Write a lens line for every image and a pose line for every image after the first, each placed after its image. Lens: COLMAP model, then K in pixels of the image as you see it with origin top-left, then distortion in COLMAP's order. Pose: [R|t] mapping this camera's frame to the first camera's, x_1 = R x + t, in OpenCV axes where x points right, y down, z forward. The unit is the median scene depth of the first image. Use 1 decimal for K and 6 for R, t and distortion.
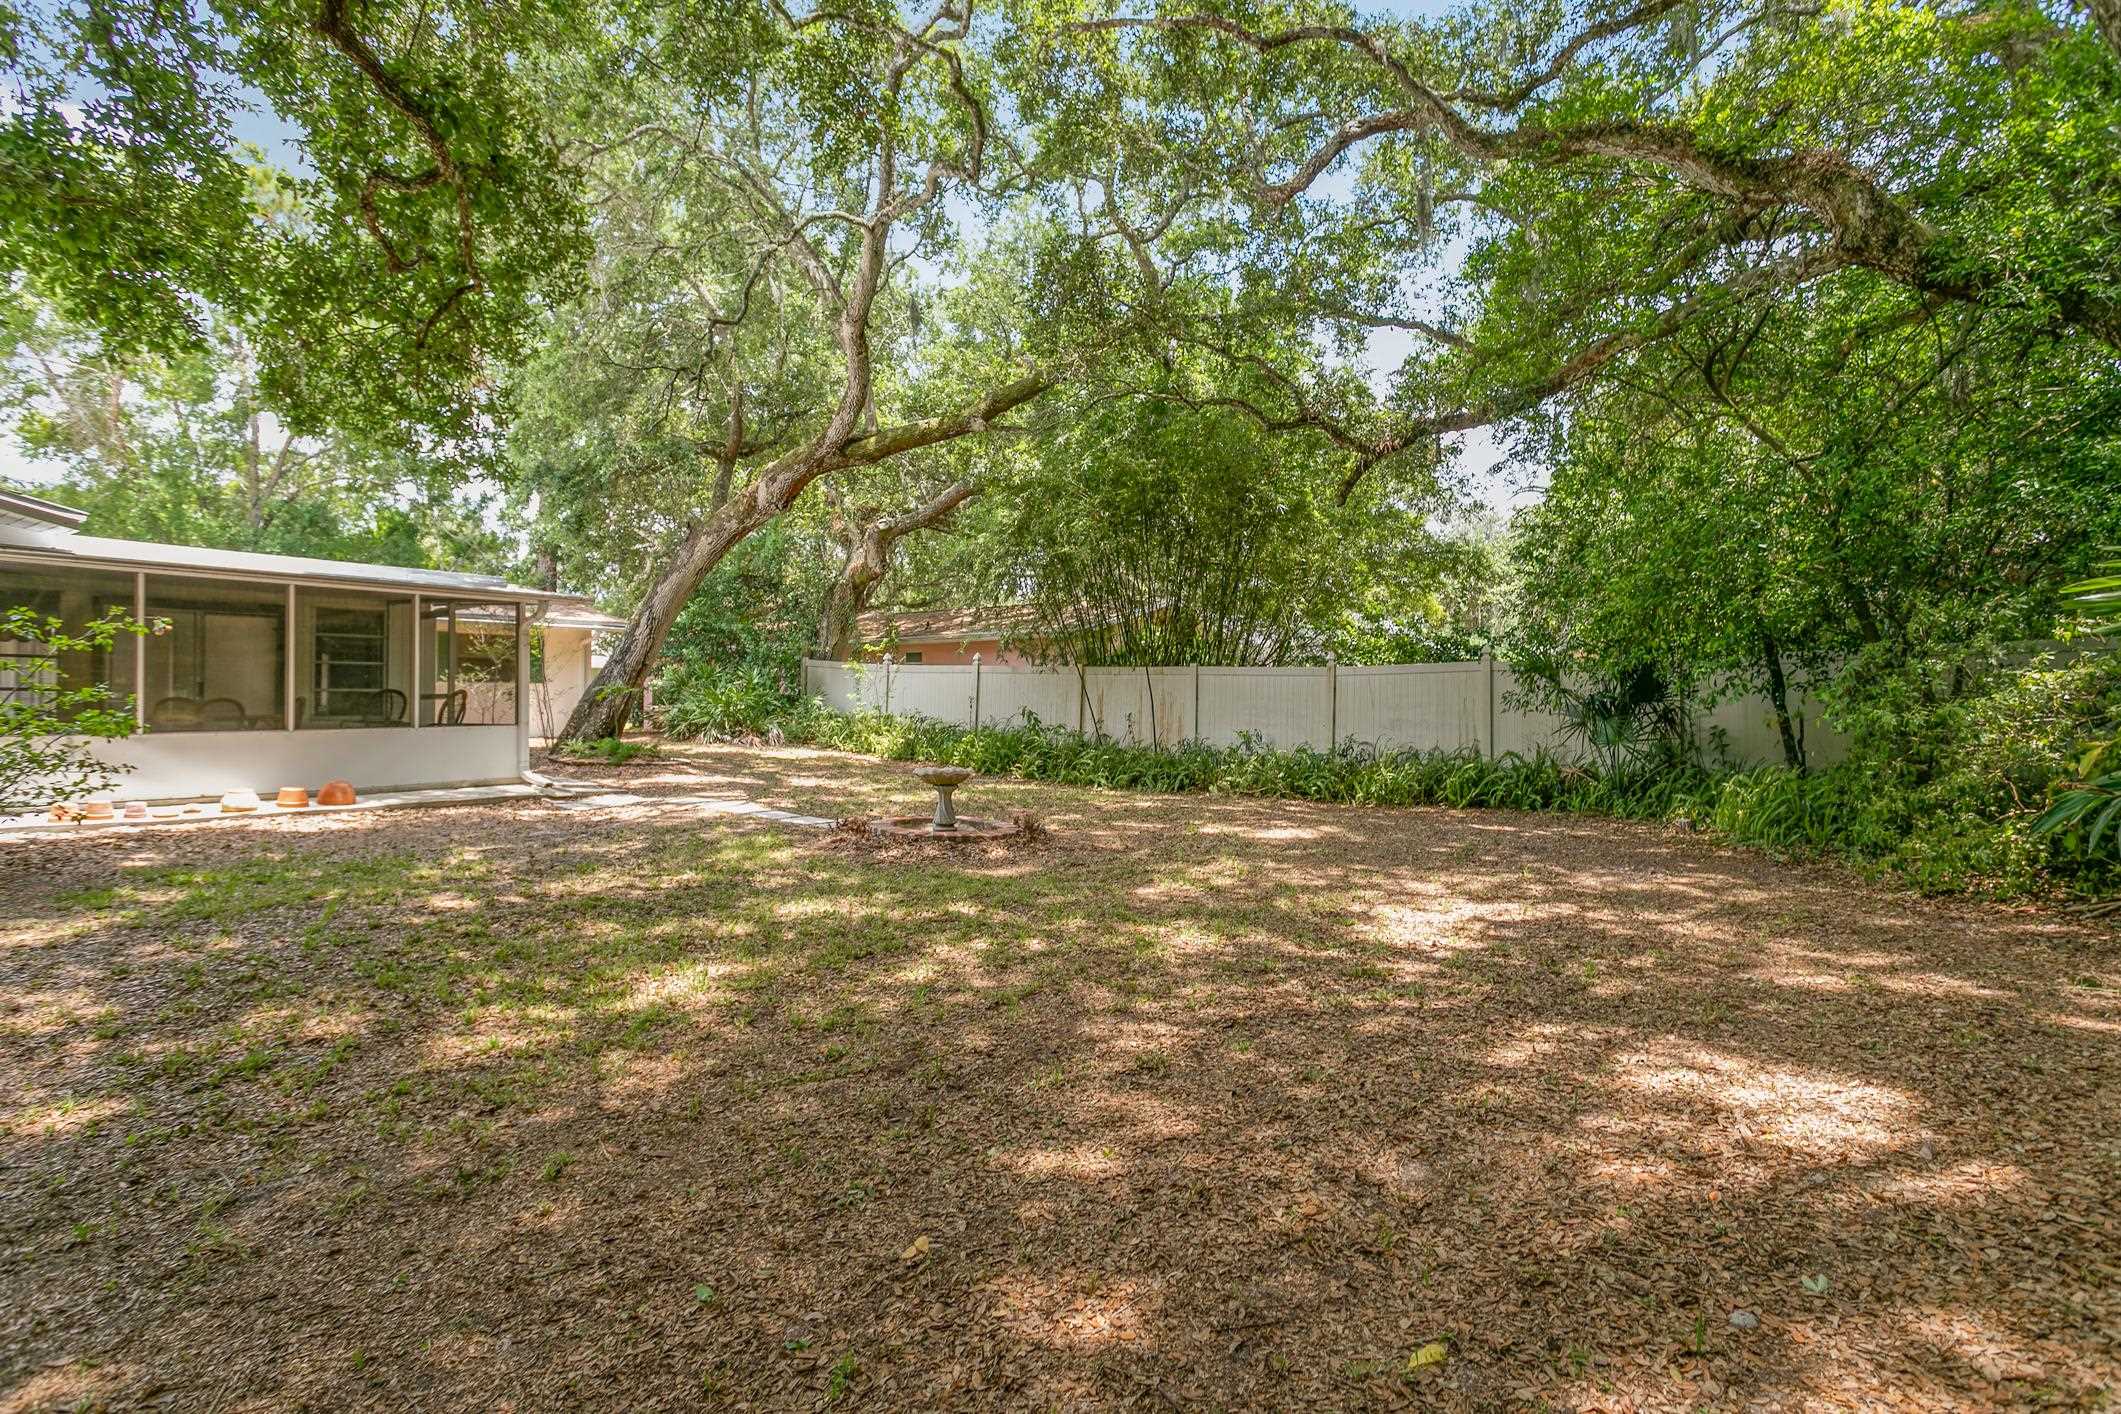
lens RADIAL K [[1089.6, 0, 1060.5], [0, 1089.6, 707.0], [0, 0, 1]] dist [0.000934, 0.000670]
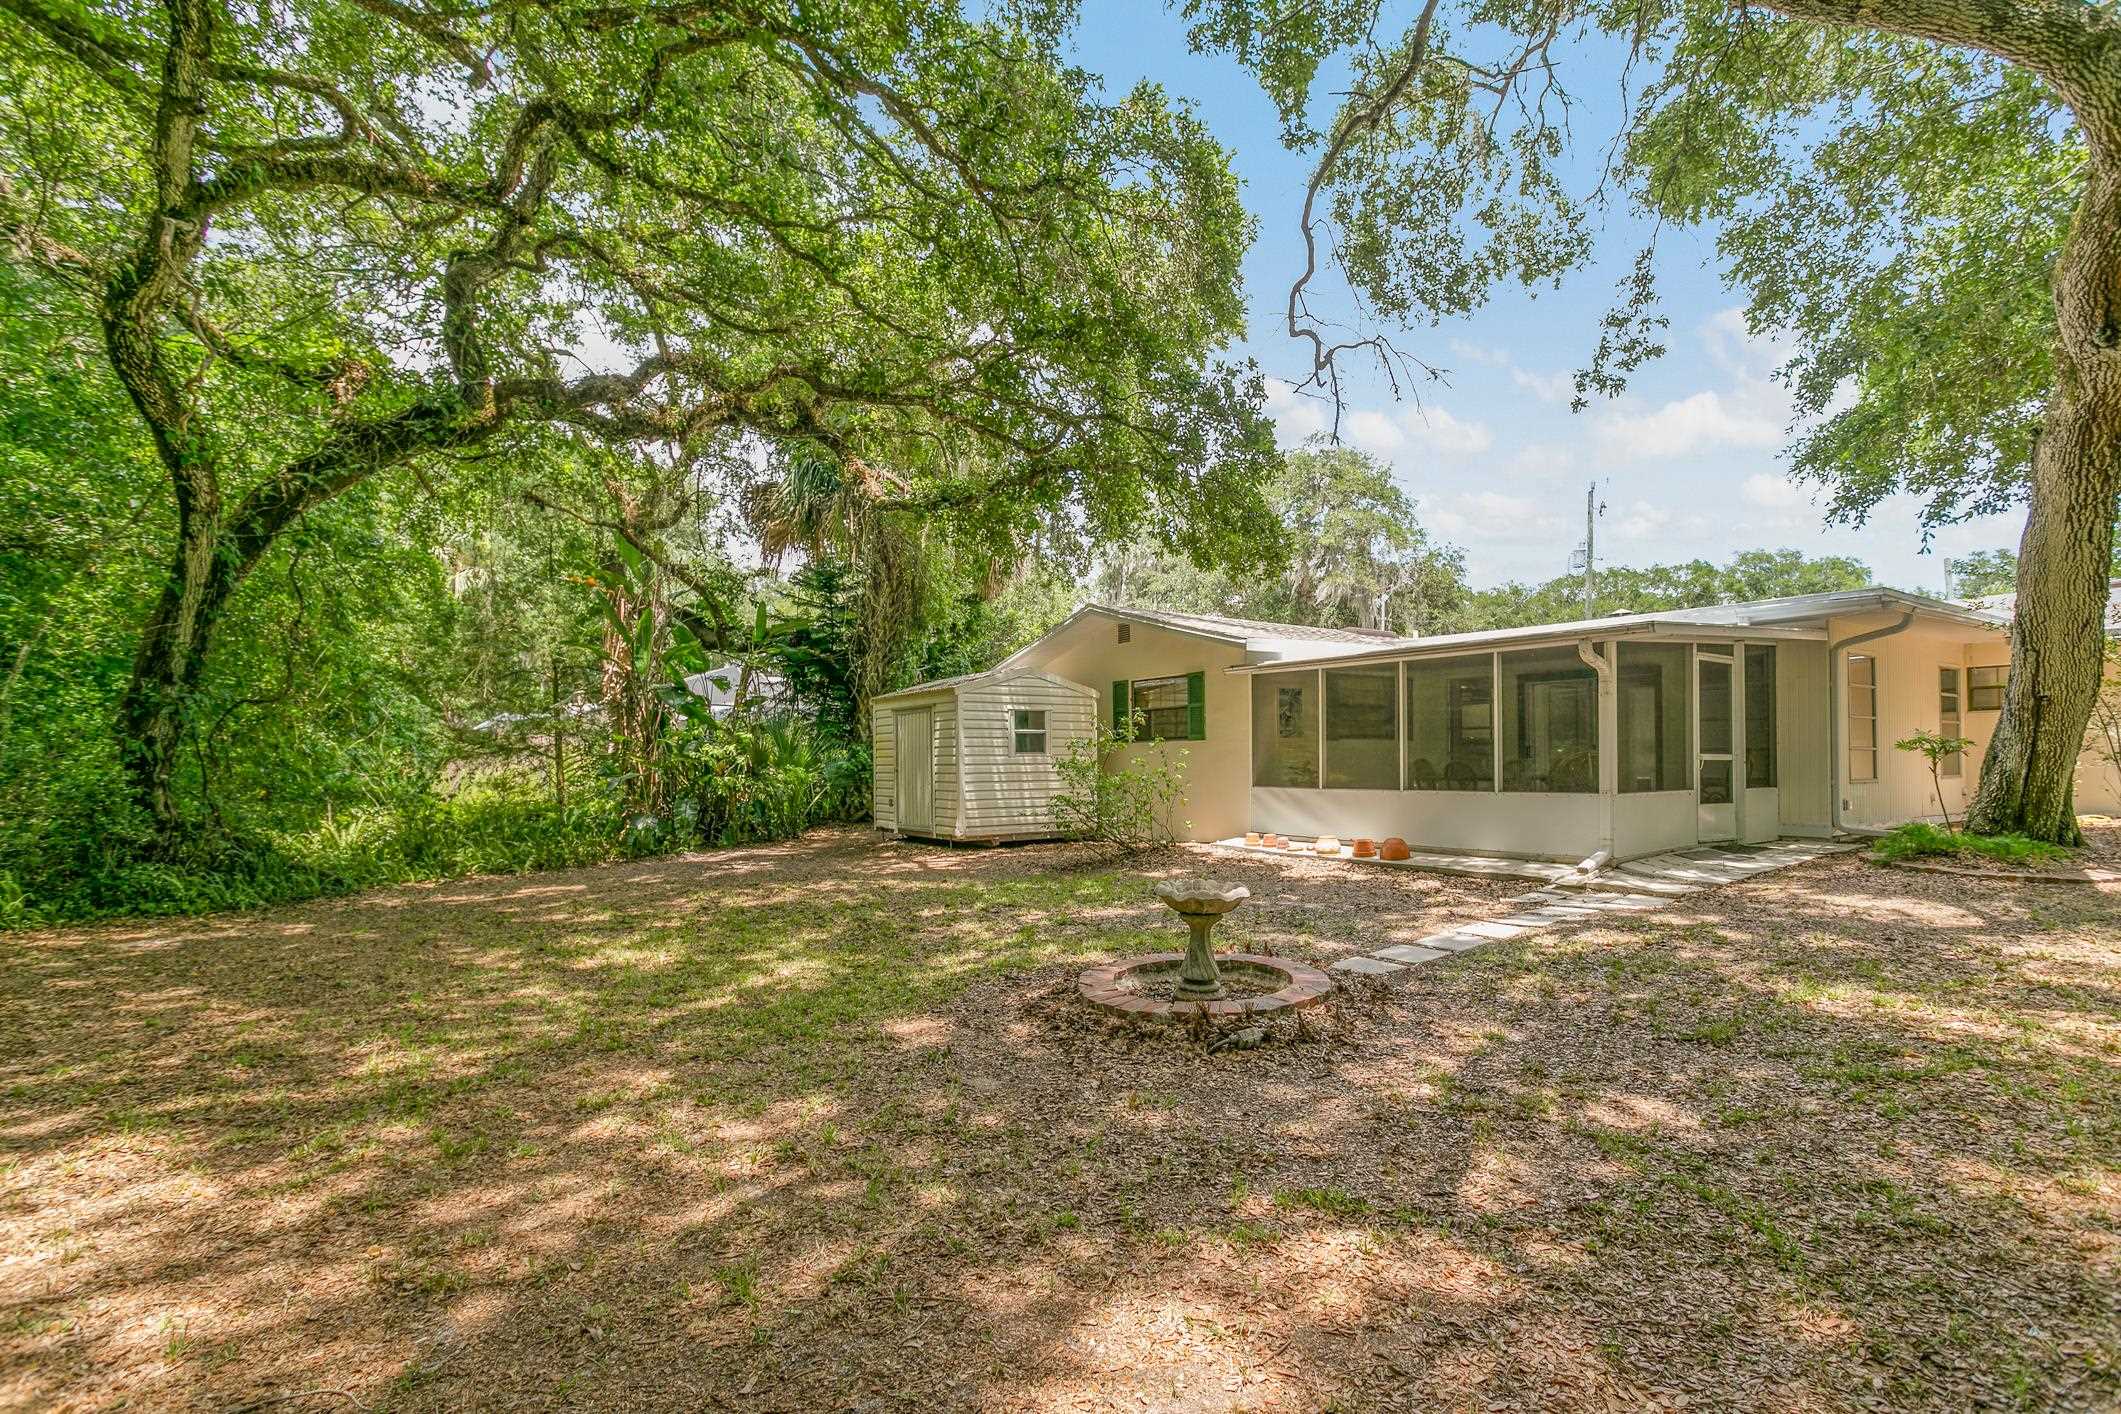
lens RADIAL K [[1019.5, 0, 1063.6], [0, 1019.5, 779.1], [0, 0, 1]] dist [0.000880, 0.001323]
pose [[-0.341937, 0.019452, -0.939521, 0.472889], [0.003116, 0.999804, 0.019566, -0.013949], [0.939718, 0.003763, -0.341931, 1.187967]]
